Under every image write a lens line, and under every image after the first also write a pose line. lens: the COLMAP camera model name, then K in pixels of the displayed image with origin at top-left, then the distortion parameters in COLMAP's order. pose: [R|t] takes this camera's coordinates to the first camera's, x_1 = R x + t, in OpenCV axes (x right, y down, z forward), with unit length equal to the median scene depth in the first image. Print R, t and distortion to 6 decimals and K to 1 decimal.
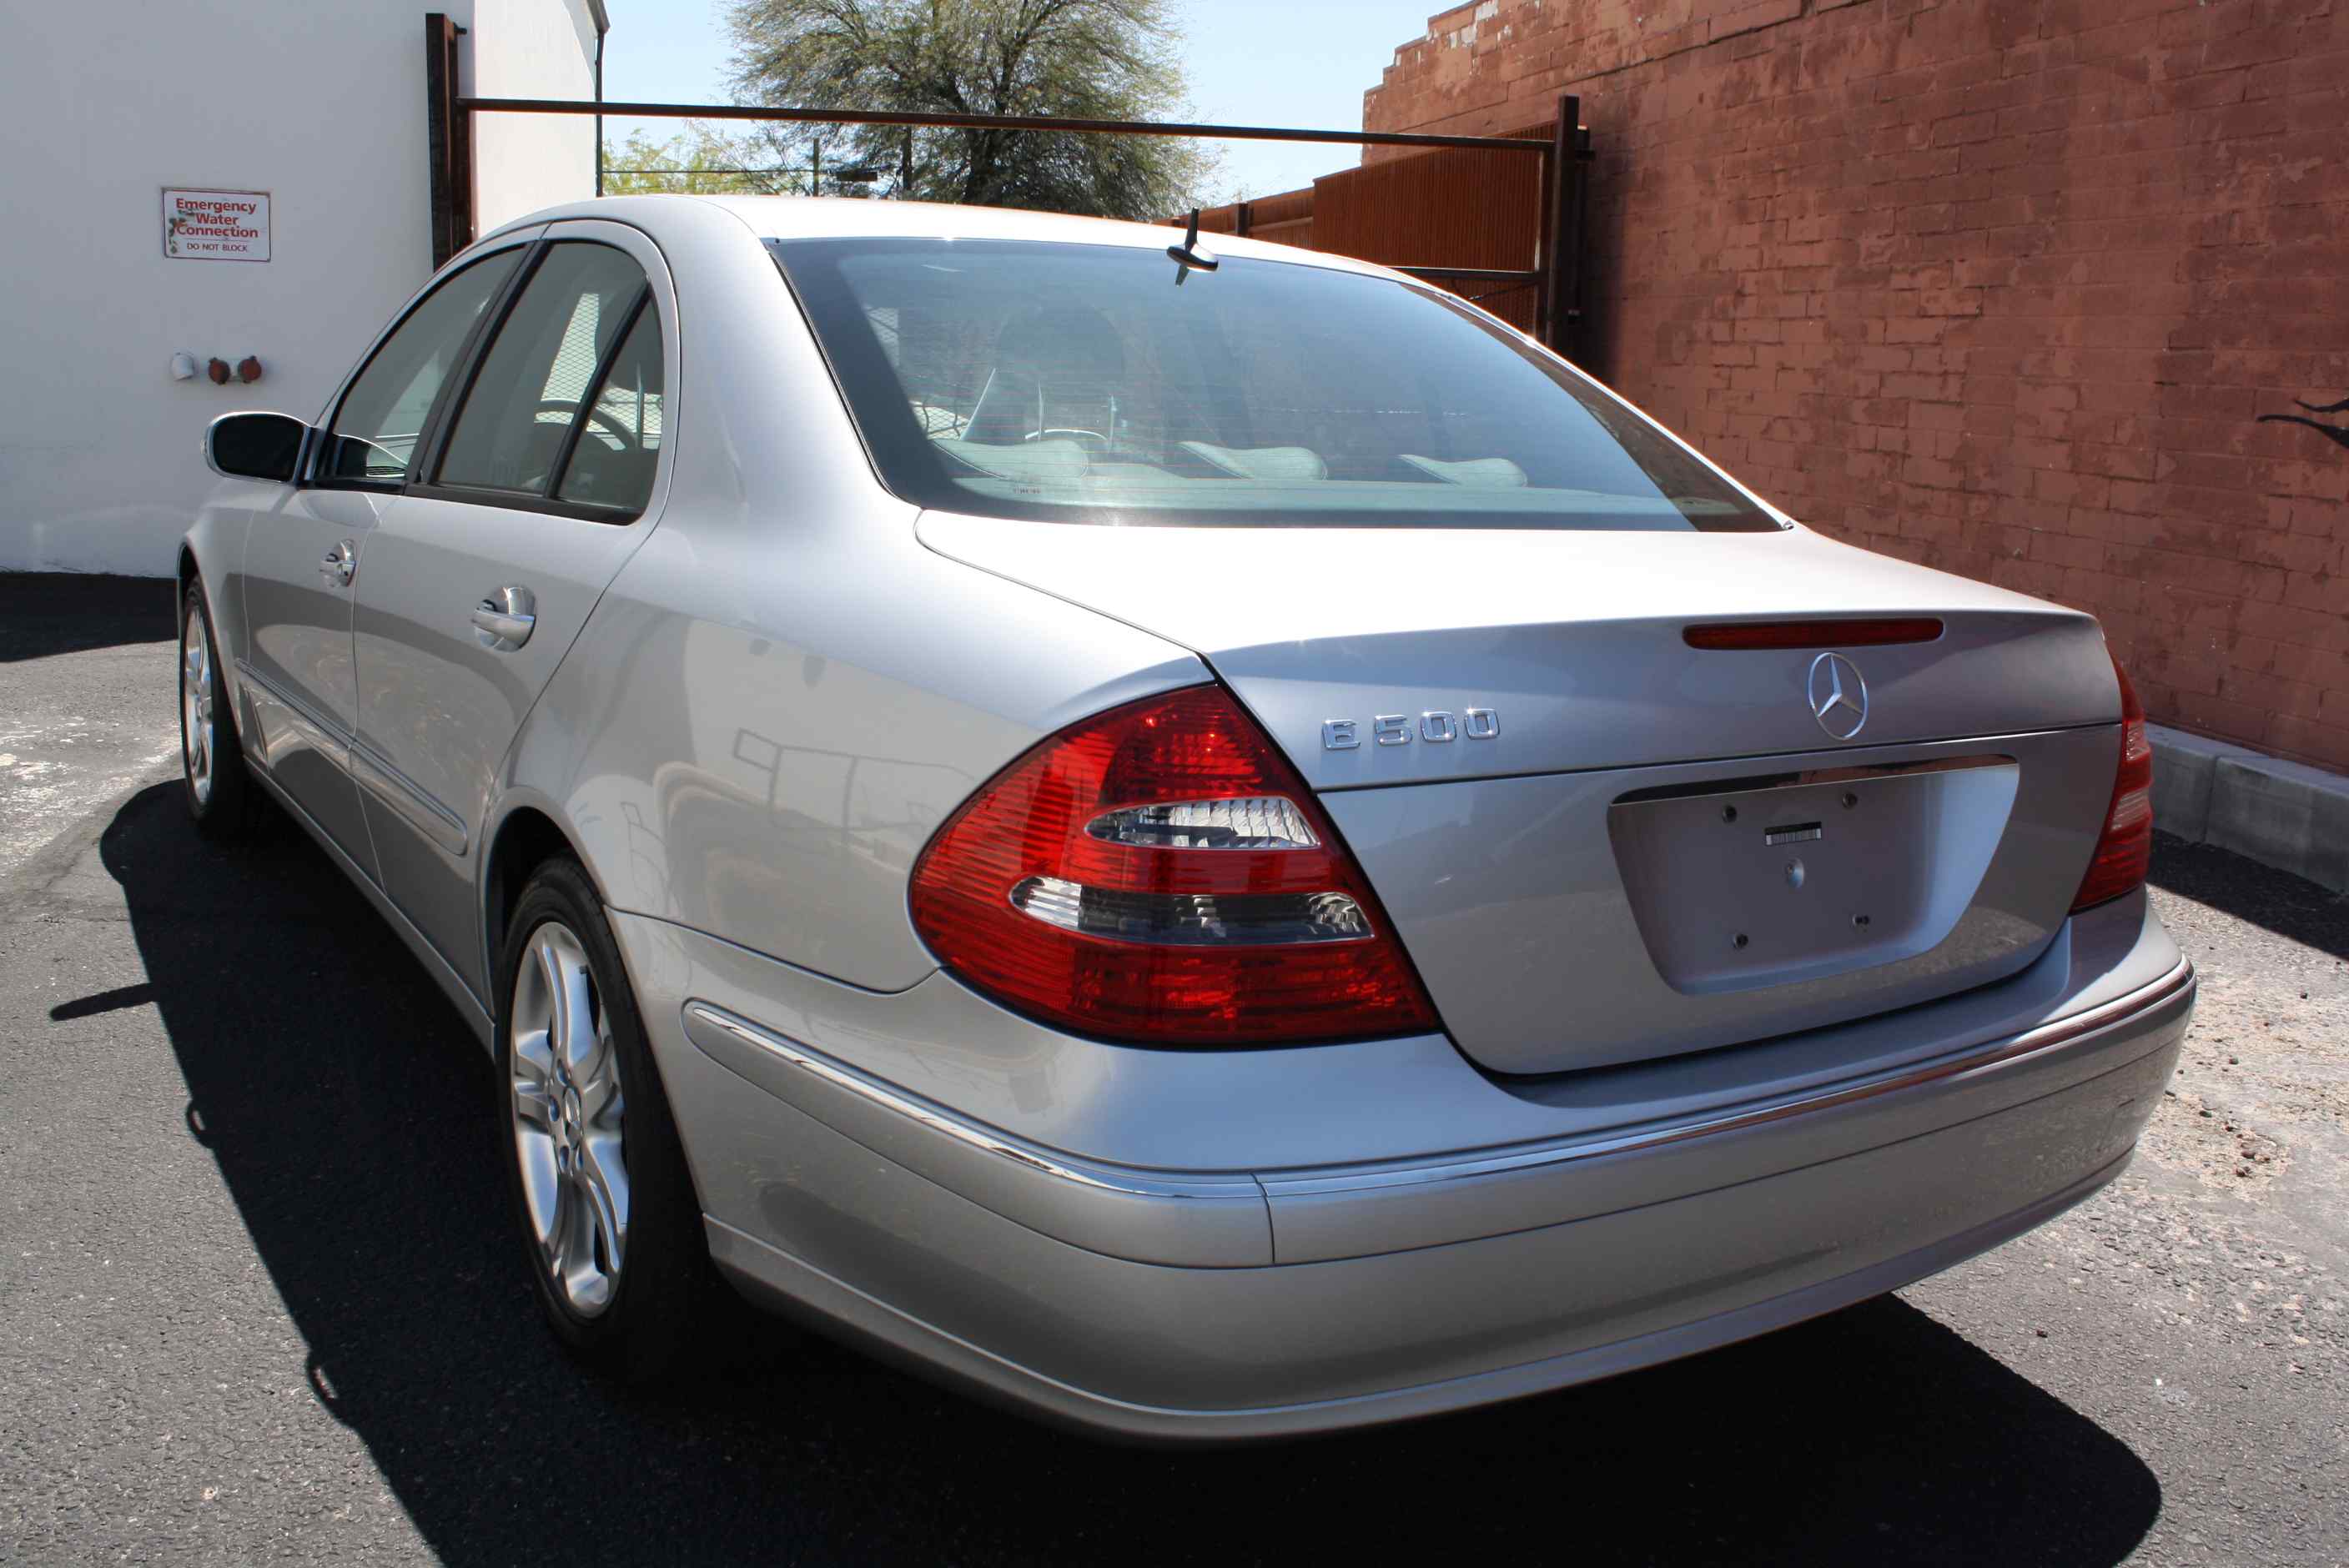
lens RADIAL K [[2064.1, 0, 1181.2], [0, 2064.1, 787.4], [0, 0, 1]] dist [-0.158765, 0.140949]
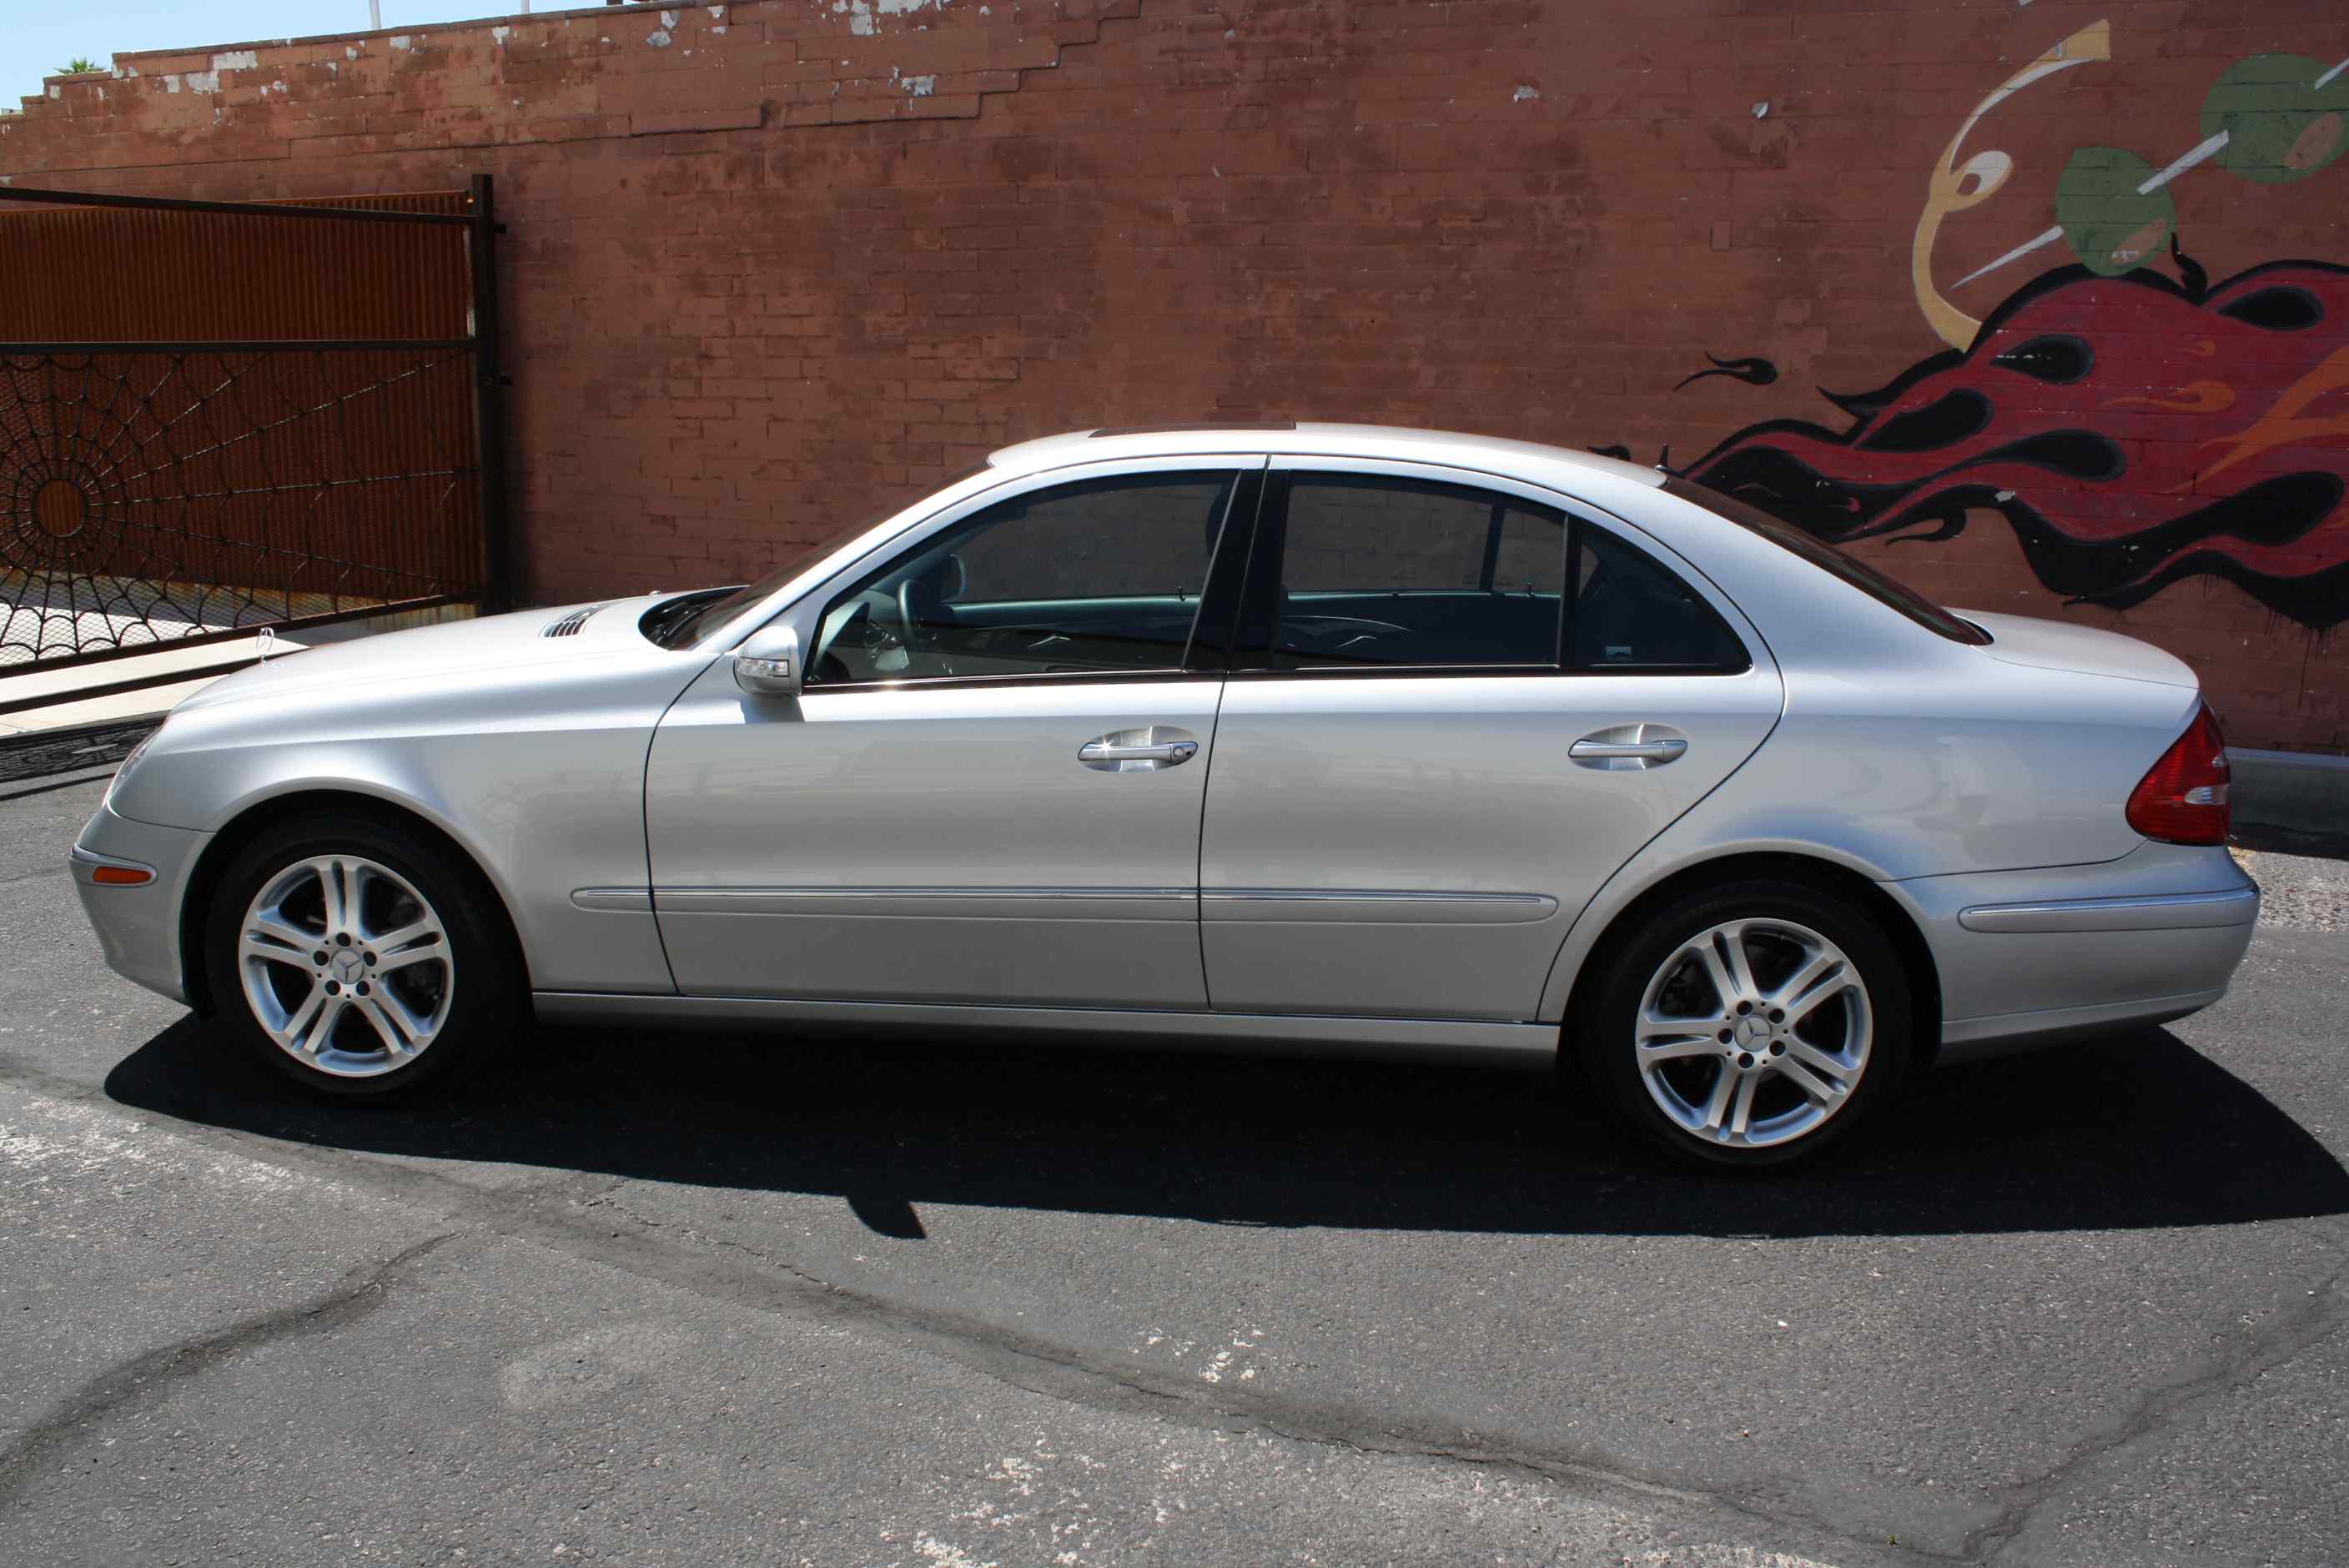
lens RADIAL K [[2005.7, 0, 1174.4], [0, 2005.7, 780.7], [0, 0, 1]] dist [-0.165734, 0.147980]
pose [[0.597754, -0.190985, 0.778598, -0.597850], [0.171030, 0.979230, 0.108893, -0.098211], [-0.783223, 0.068072, 0.618003, 0.119704]]
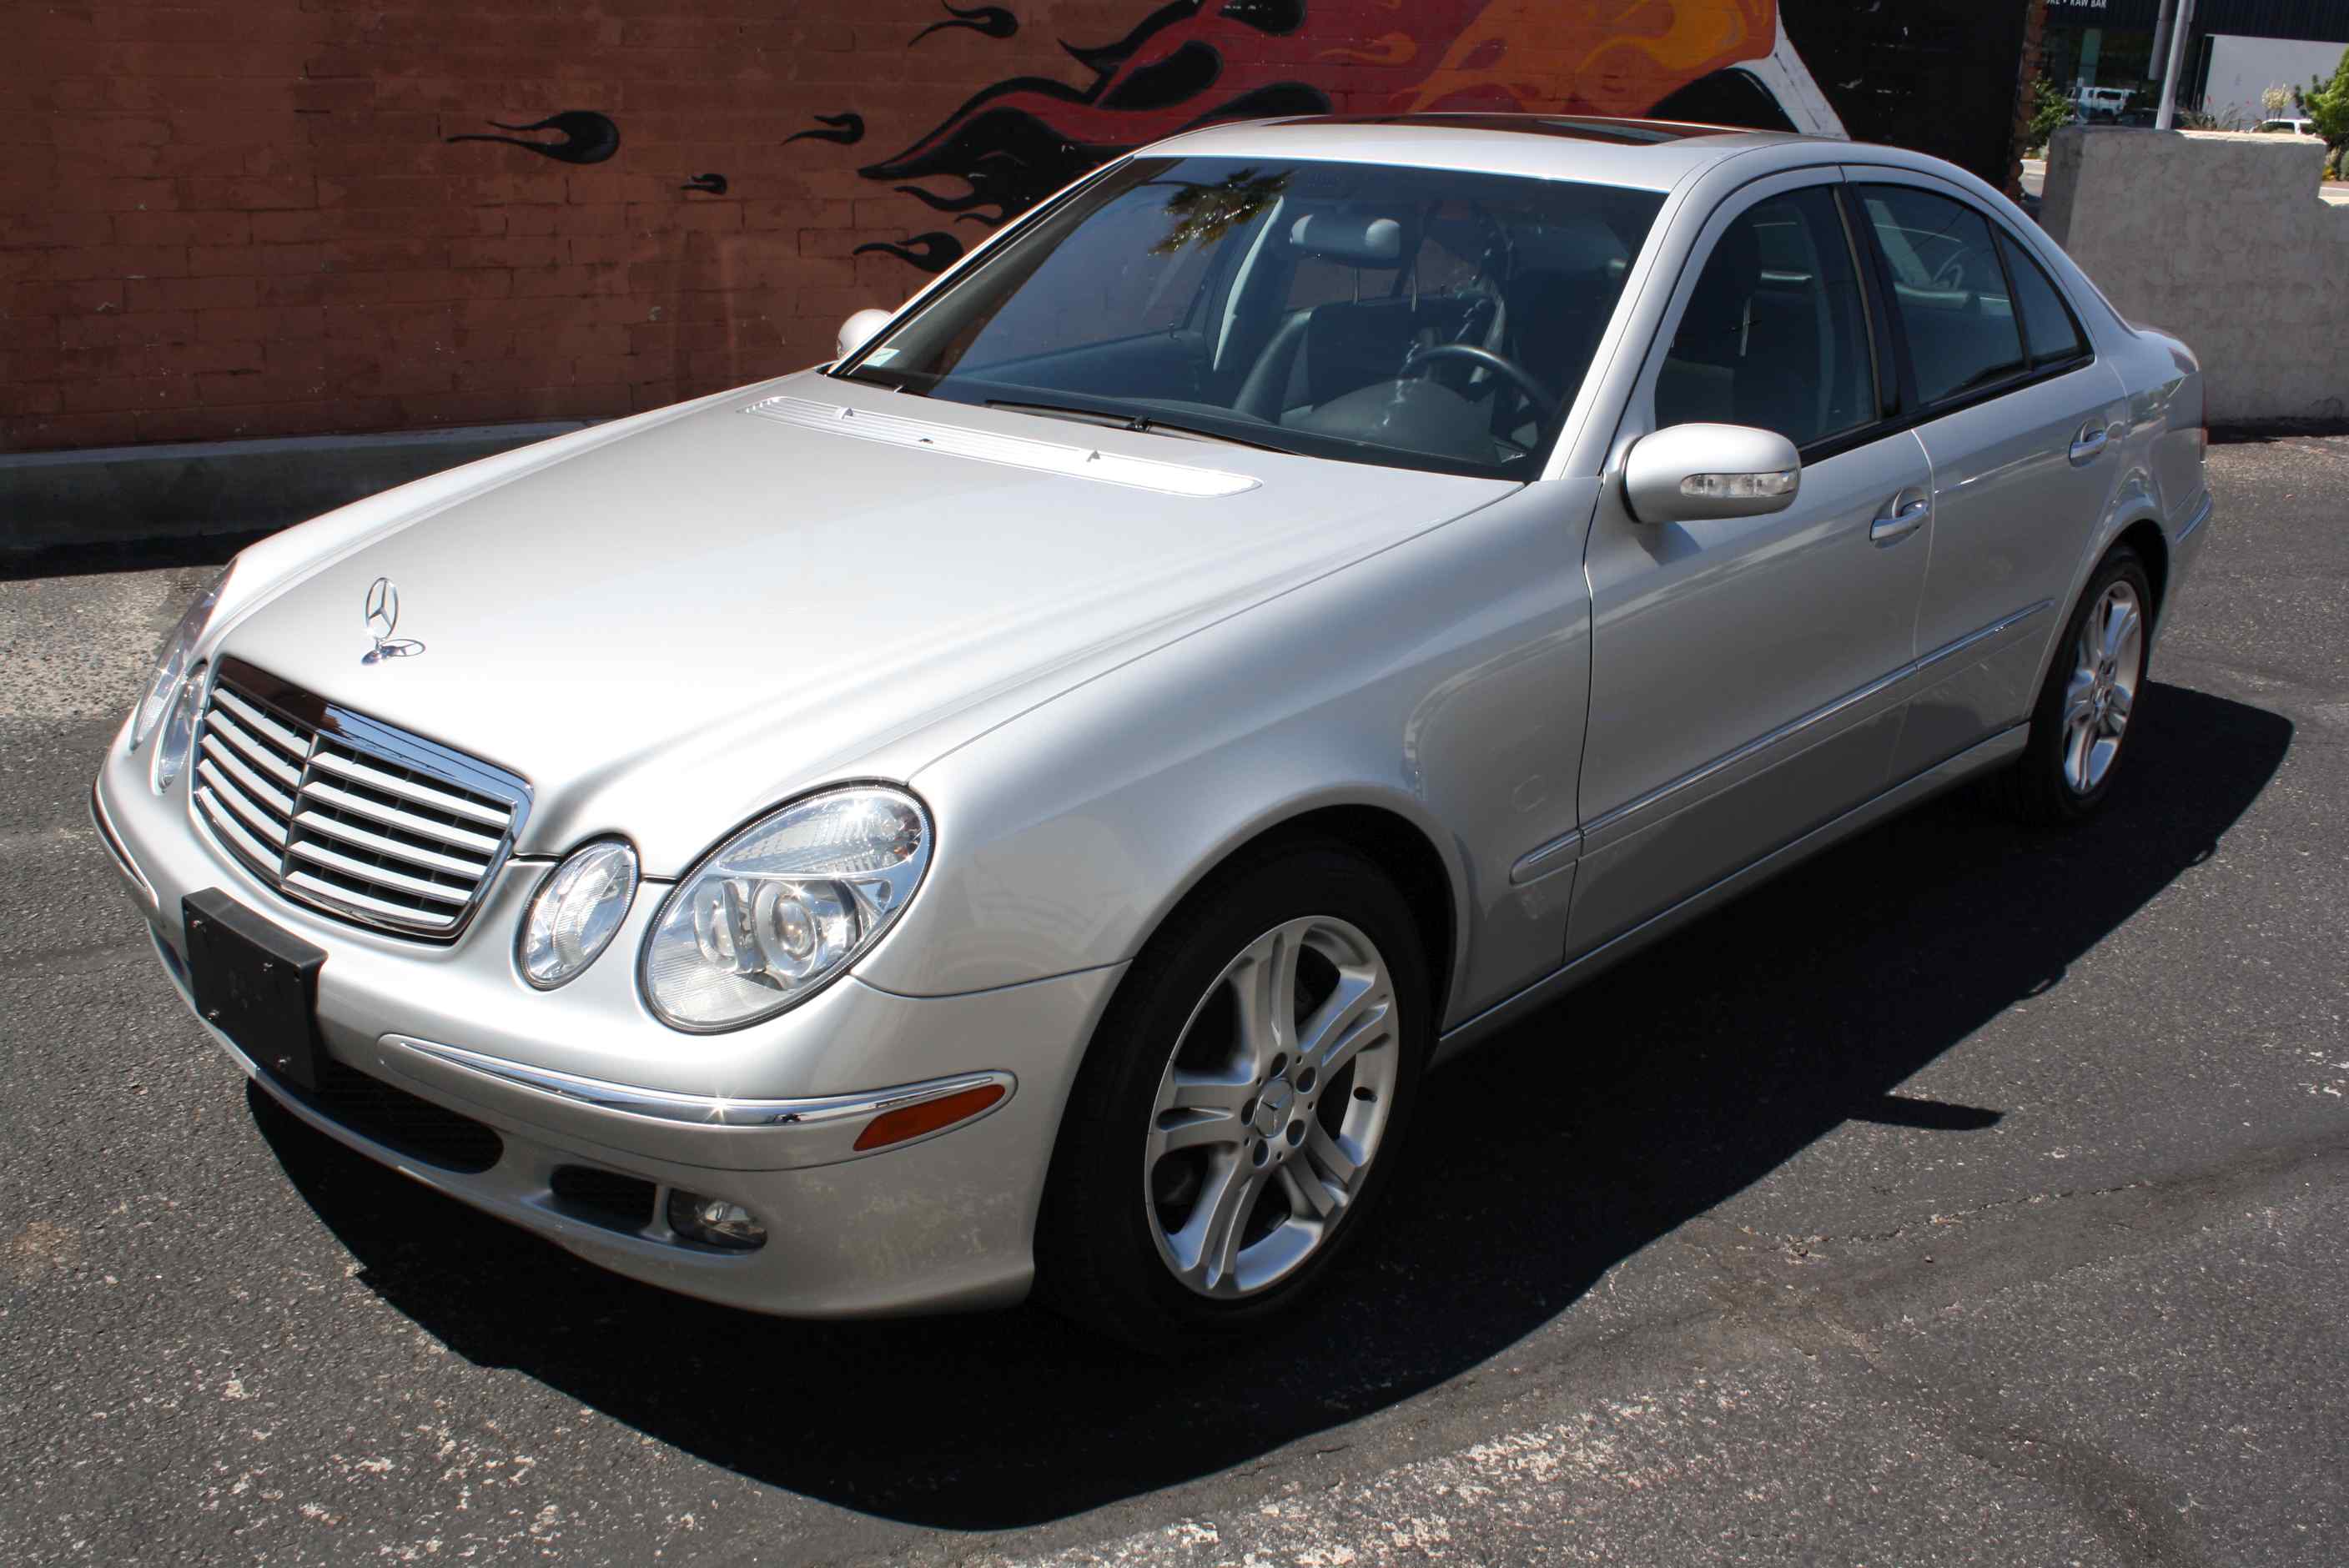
lens RADIAL K [[2181.6, 0, 1186.0], [0, 2181.6, 783.3], [0, 0, 1]] dist [-0.148957, 0.141242]
pose [[-0.255240, -0.357701, 0.898278, -0.613233], [0.155289, 0.901823, 0.403237, -0.219528], [-0.954326, 0.242414, -0.174634, 0.711510]]
